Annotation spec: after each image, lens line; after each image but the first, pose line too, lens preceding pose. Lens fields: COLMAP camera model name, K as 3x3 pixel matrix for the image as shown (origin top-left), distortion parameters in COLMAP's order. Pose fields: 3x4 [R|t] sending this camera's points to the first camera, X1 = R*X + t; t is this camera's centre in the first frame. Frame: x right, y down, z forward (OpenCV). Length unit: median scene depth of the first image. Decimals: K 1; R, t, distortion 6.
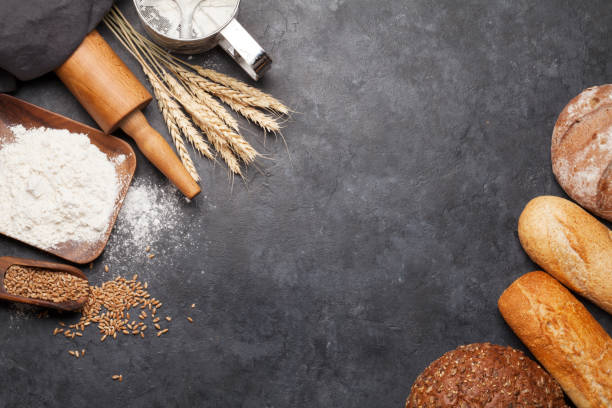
lens RADIAL K [[1326.7, 0, 275.7], [0, 1326.7, 204.2], [0, 0, 1]] dist [0.018975, 0.000000]
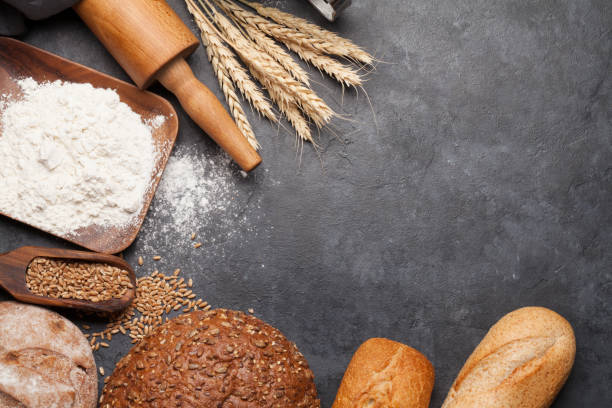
lens RADIAL K [[1326.7, 0, 314.5], [0, 1326.7, 193.9], [0, 0, 1]] dist [0.018975, 0.000000]
pose [[0.999999, 0.001430, -0.000944, -0.024045], [-0.001432, 0.999997, -0.002163, 0.010487], [0.000941, 0.002164, 0.999997, 0.216901]]
